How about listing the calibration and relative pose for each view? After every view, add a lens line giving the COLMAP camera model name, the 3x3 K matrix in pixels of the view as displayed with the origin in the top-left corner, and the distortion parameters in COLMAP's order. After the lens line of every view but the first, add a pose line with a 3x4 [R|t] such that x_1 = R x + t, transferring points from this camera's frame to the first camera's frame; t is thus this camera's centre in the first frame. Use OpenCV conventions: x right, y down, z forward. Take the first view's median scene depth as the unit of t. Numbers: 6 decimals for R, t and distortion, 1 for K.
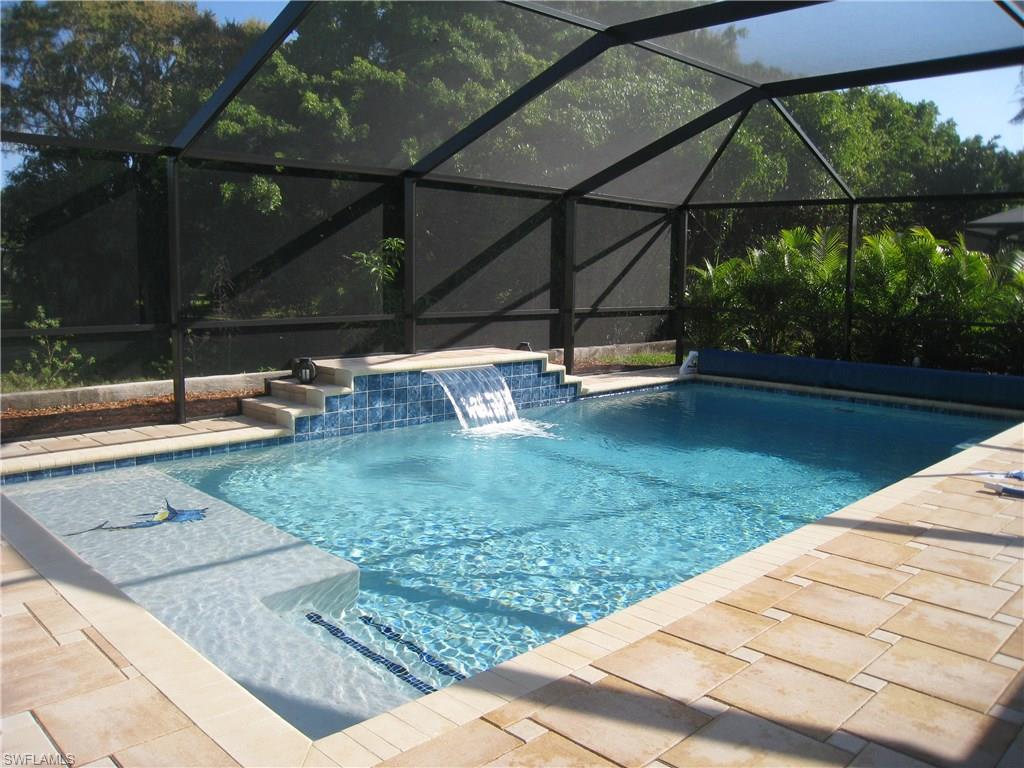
lens RADIAL K [[837.2, 0, 512.1], [0, 837.2, 384.1], [0, 0, 1]] dist [-0.157727, 0.096000]
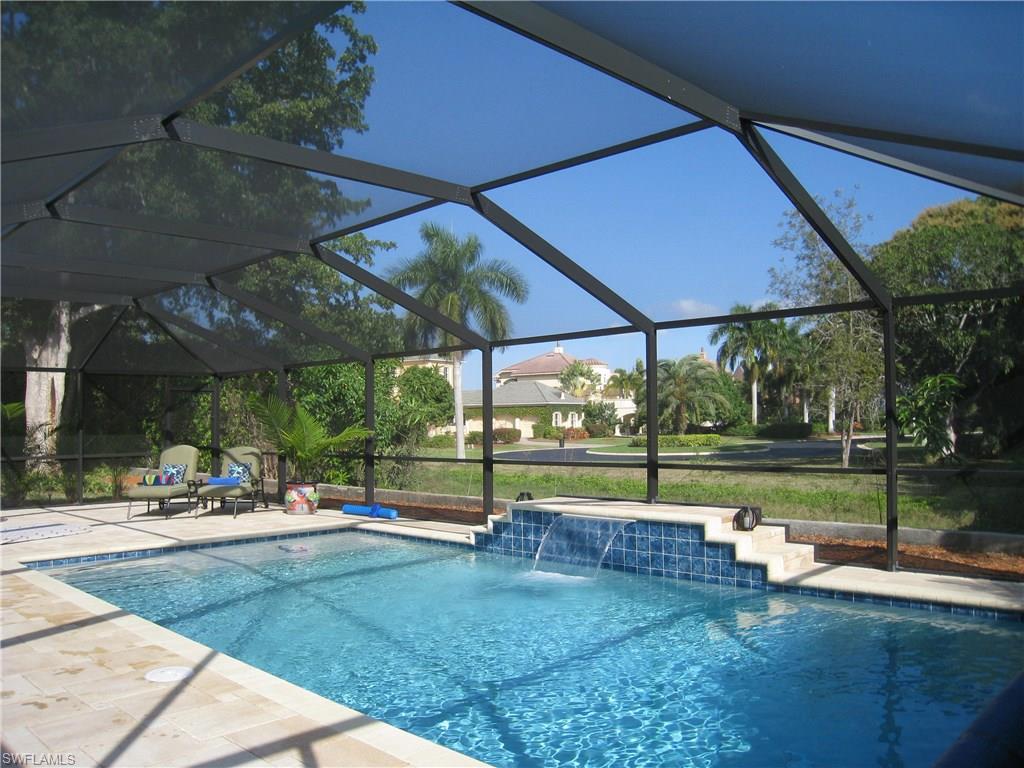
lens RADIAL K [[837.2, 0, 512.1], [0, 837.2, 384.5], [0, 0, 1]] dist [-0.157727, 0.096000]
pose [[0.017573, -0.055438, -0.998307, 0.908975], [-0.116482, 0.991549, -0.057113, -0.104574], [0.993037, 0.117289, 0.010967, 0.839410]]
